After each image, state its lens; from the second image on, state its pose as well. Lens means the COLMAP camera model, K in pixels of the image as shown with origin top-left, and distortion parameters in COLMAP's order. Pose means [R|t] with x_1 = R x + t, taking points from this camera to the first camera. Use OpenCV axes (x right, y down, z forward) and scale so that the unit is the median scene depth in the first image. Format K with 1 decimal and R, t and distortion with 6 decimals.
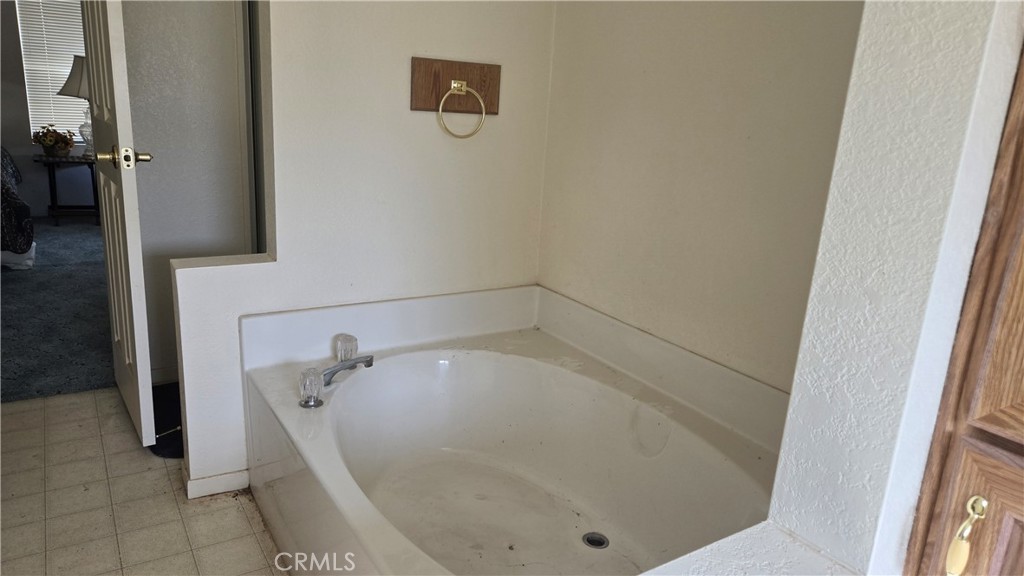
lens RADIAL K [[689.5, 0, 512.6], [0, 689.5, 288.8], [0, 0, 1]] dist [0.057595, -0.051159]
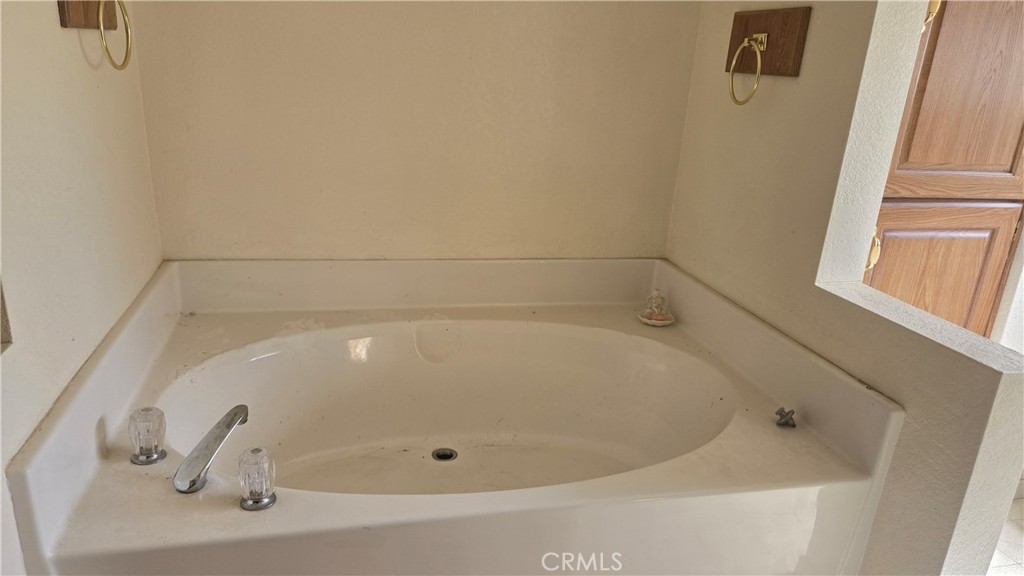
lens RADIAL K [[689.5, 0, 509.3], [0, 689.5, 290.9], [0, 0, 1]] dist [0.057595, -0.051159]
pose [[0.332140, -0.342540, 0.878834, -0.665439], [0.206699, 0.935514, 0.286514, -0.148530], [-0.920304, 0.086492, 0.381524, 0.465641]]
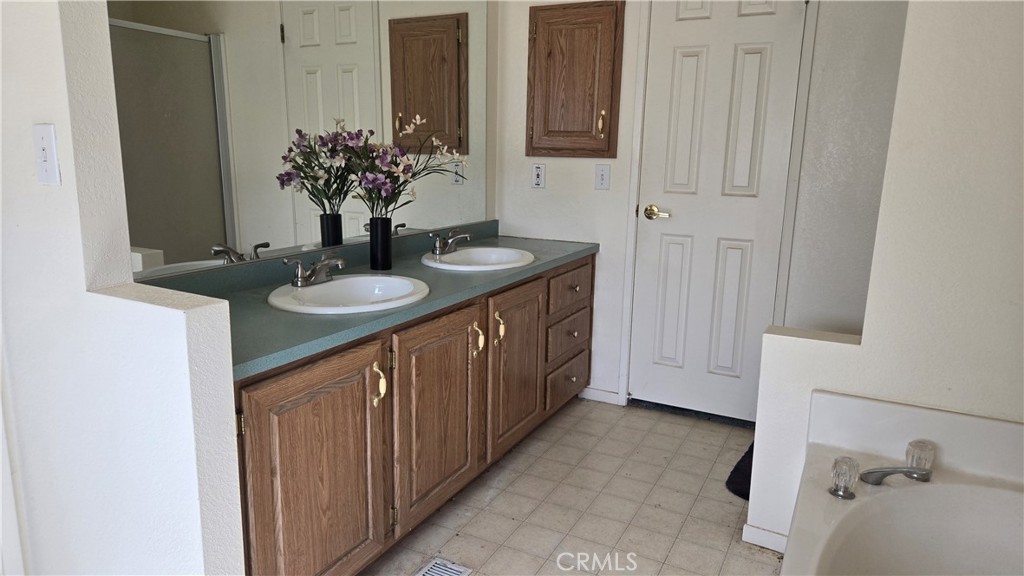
lens RADIAL K [[689.5, 0, 516.3], [0, 689.5, 285.0], [0, 0, 1]] dist [0.057595, -0.051159]
pose [[0.497639, 0.117297, -0.859416, 0.262879], [-0.213556, 0.976883, 0.009672, -0.028159], [0.840684, 0.178720, 0.511185, 0.065782]]
